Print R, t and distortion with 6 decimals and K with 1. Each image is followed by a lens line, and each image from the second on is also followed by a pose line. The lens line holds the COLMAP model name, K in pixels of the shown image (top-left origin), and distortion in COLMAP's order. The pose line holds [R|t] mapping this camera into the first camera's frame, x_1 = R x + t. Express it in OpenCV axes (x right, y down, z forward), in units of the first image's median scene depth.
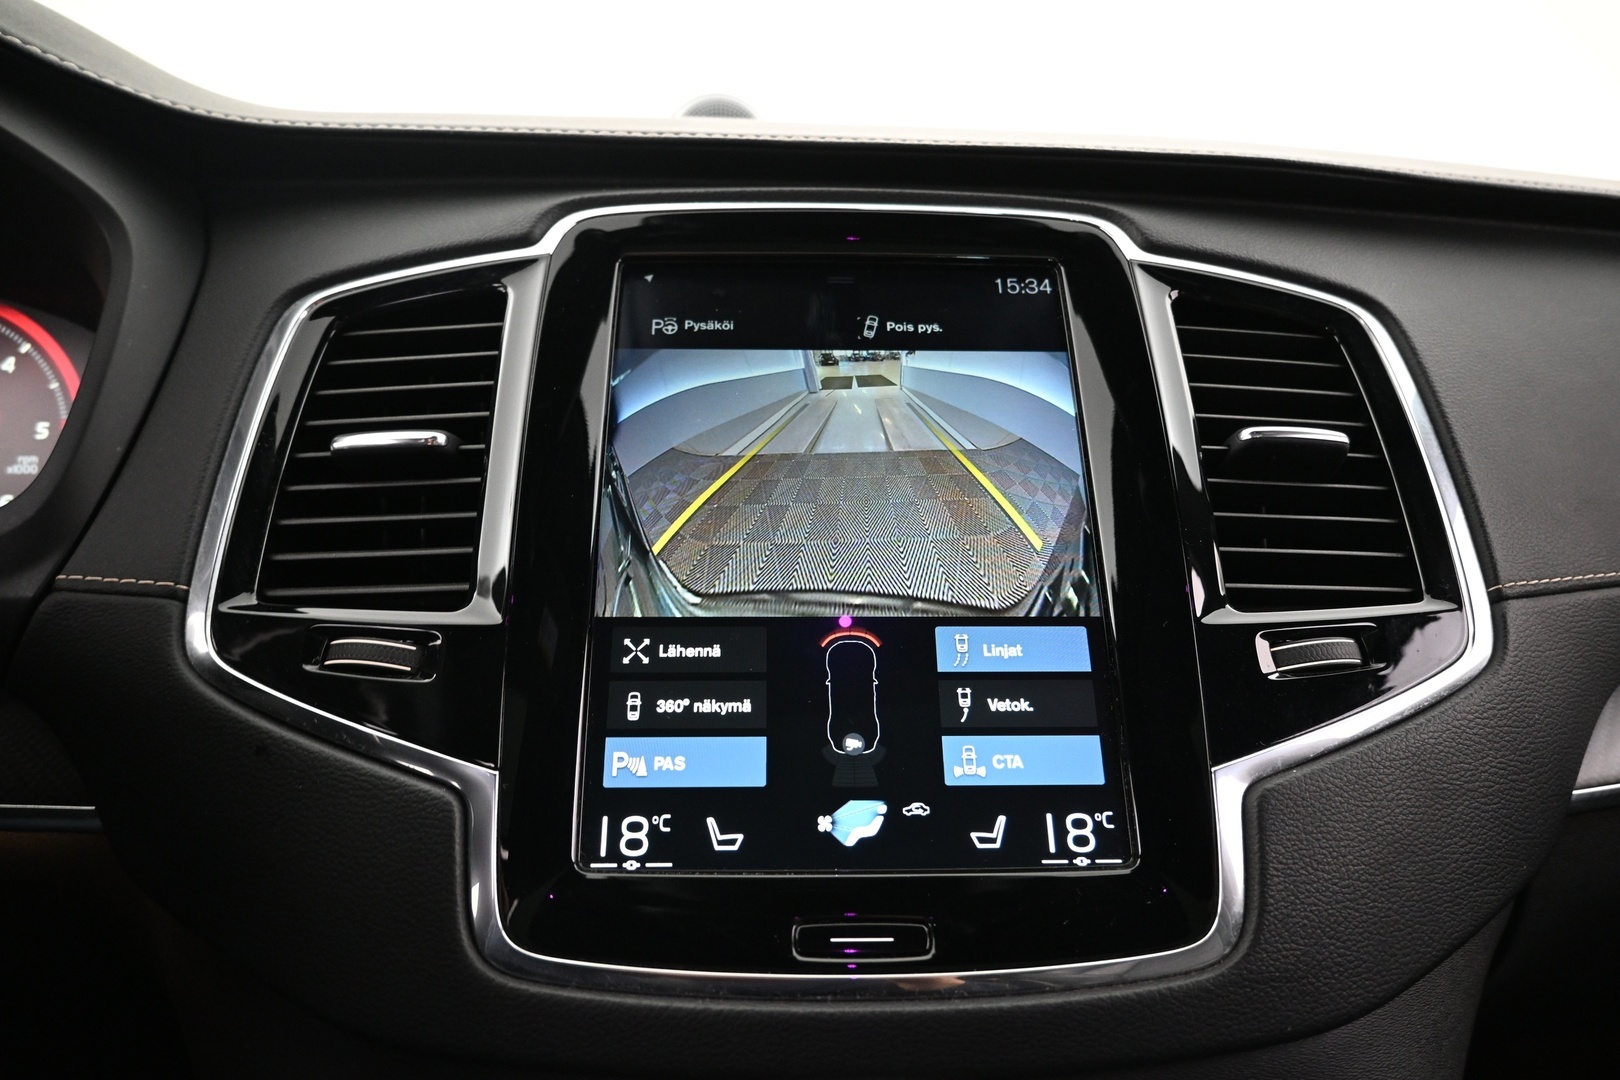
lens RADIAL K [[1097.6, 0, 810.0], [0, 1097.6, 540.0], [0, 0, 1]] dist [0.001871, -0.001224]
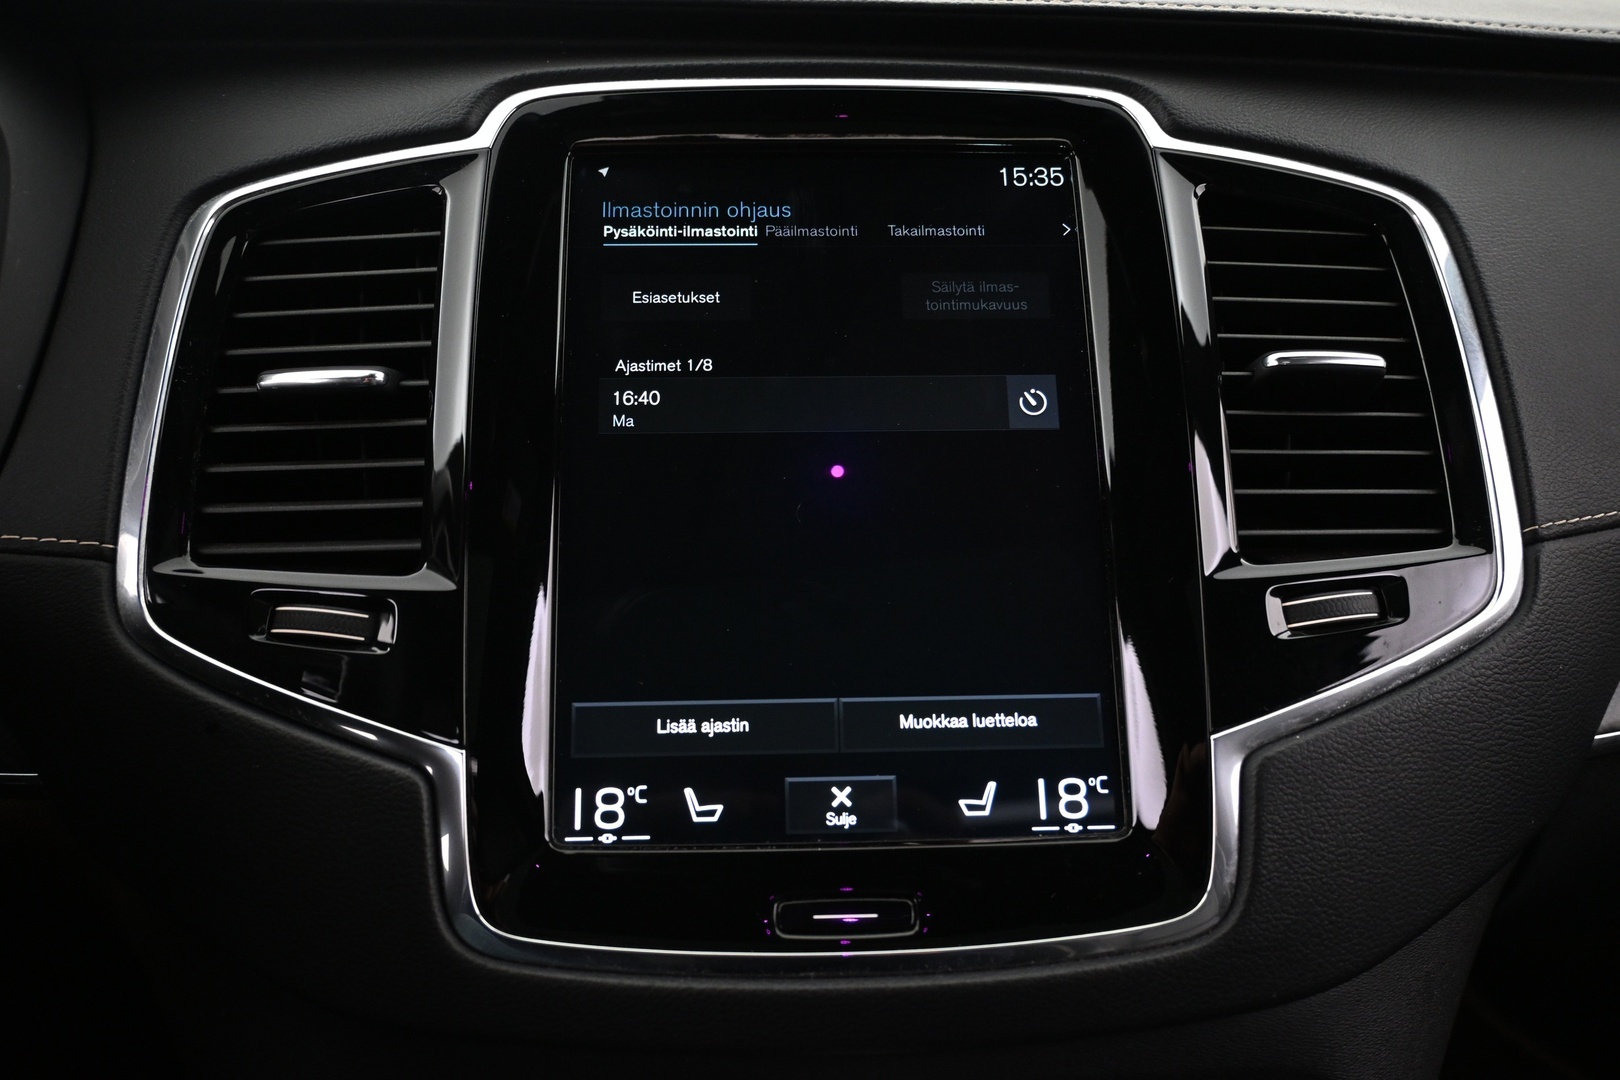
lens RADIAL K [[1268.6, 0, 810.0], [0, 1268.6, 540.0], [0, 0, 1]] dist [0.001164, 0.007592]
pose [[0.999938, -0.008427, 0.007235, 0.009427], [0.007101, 0.985927, 0.167023, -0.143756], [-0.008540, -0.166961, 0.985926, -0.057238]]
